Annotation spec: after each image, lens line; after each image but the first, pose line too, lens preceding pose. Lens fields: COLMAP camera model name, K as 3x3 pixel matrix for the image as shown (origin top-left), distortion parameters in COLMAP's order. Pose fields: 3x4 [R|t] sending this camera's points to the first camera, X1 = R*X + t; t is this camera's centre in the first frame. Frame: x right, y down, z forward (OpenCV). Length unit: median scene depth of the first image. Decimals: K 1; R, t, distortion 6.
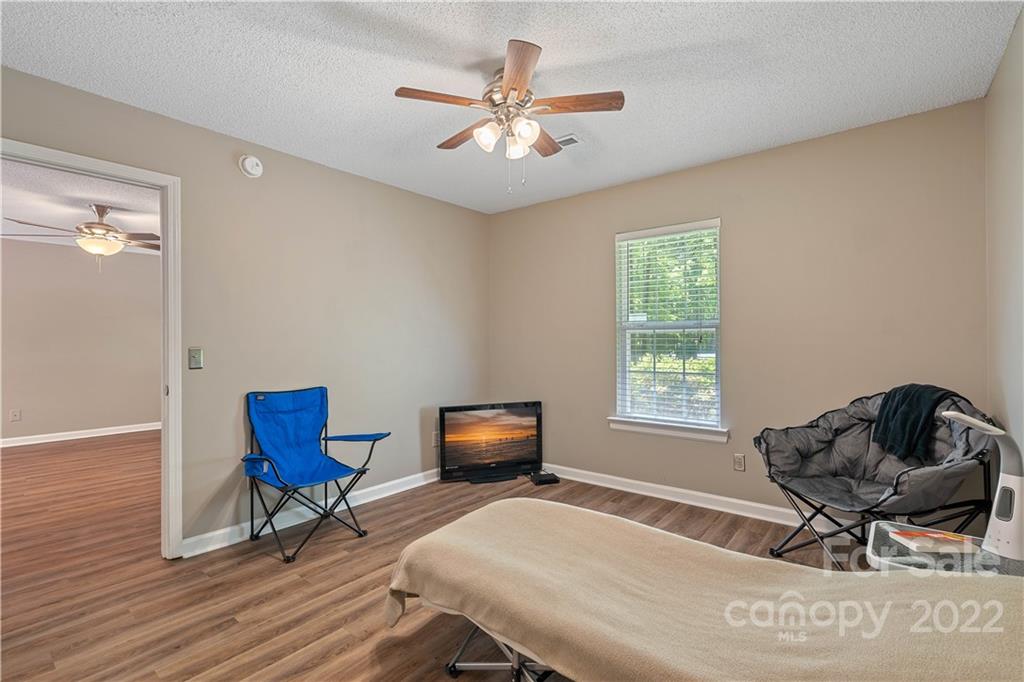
lens RADIAL K [[473.5, 0, 509.1], [0, 473.5, 338.0], [0, 0, 1]] dist [-0.000769, -0.000543]
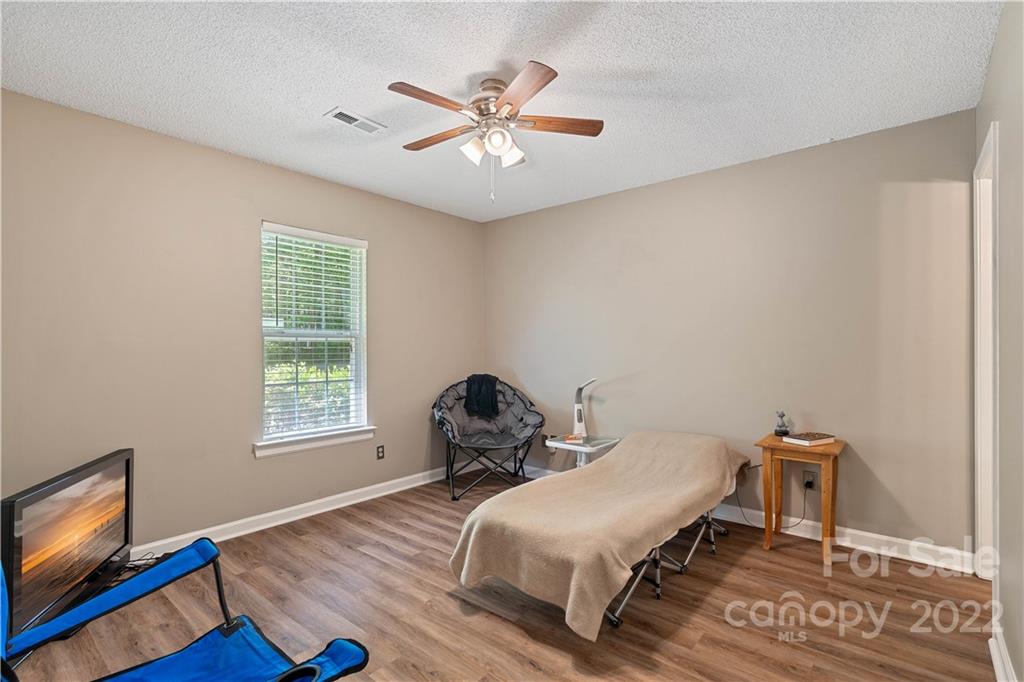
lens RADIAL K [[473.5, 0, 507.2], [0, 473.5, 342.5], [0, 0, 1]] dist [-0.000769, -0.000543]
pose [[0.021692, 0.020888, 0.999546, -0.625905], [-0.001593, 0.999781, -0.020858, 0.011230], [-0.999763, -0.001140, 0.021720, 0.588502]]
